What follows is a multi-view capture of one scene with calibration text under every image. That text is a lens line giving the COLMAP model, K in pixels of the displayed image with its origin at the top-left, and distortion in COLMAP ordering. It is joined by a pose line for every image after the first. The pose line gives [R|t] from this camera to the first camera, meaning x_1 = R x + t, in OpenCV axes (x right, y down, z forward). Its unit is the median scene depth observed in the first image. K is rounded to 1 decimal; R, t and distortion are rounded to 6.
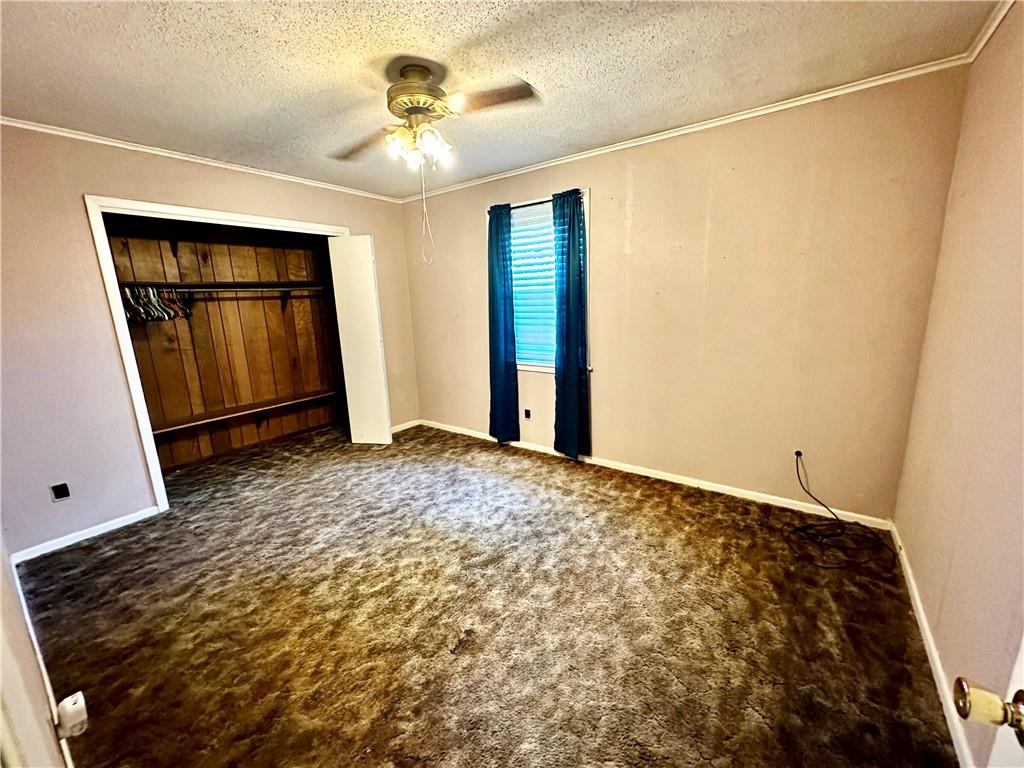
lens RADIAL K [[411.2, 0, 510.9], [0, 411.2, 381.0], [0, 0, 1]] dist [-0.000102, -0.000406]
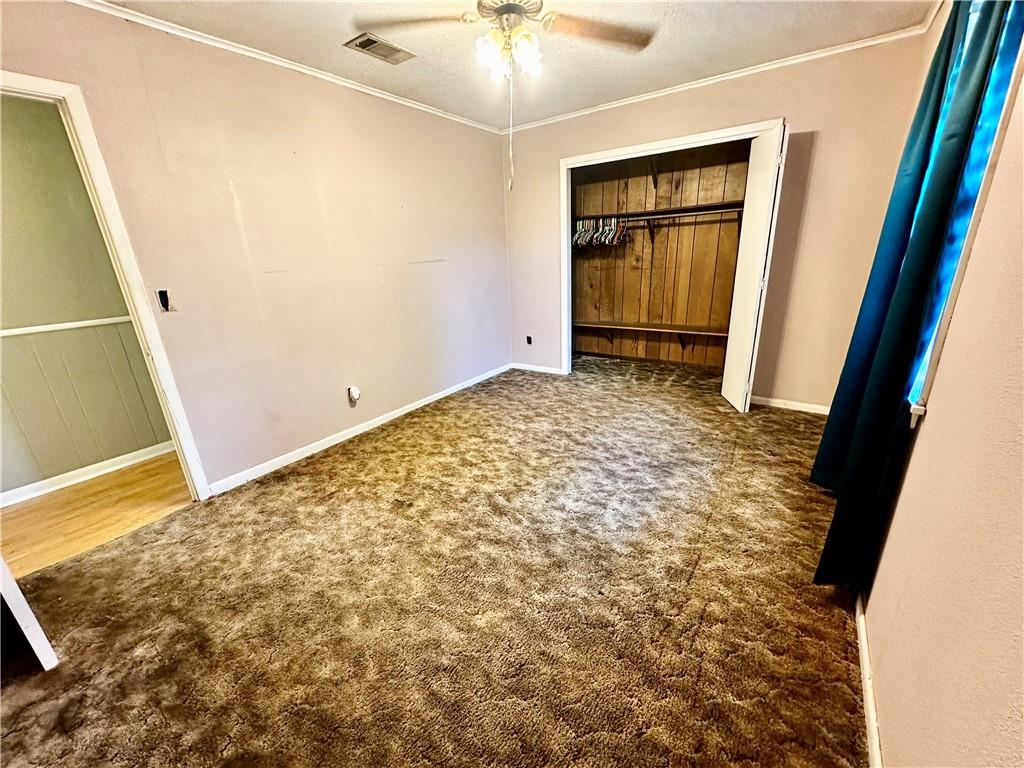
lens RADIAL K [[411.2, 0, 510.7], [0, 411.2, 380.3], [0, 0, 1]] dist [-0.000102, -0.000406]
pose [[0.015705, 0.336651, -0.941498, 0.581460], [-0.154513, 0.931121, 0.330363, -0.133555], [0.987866, 0.140285, 0.066640, 0.690955]]
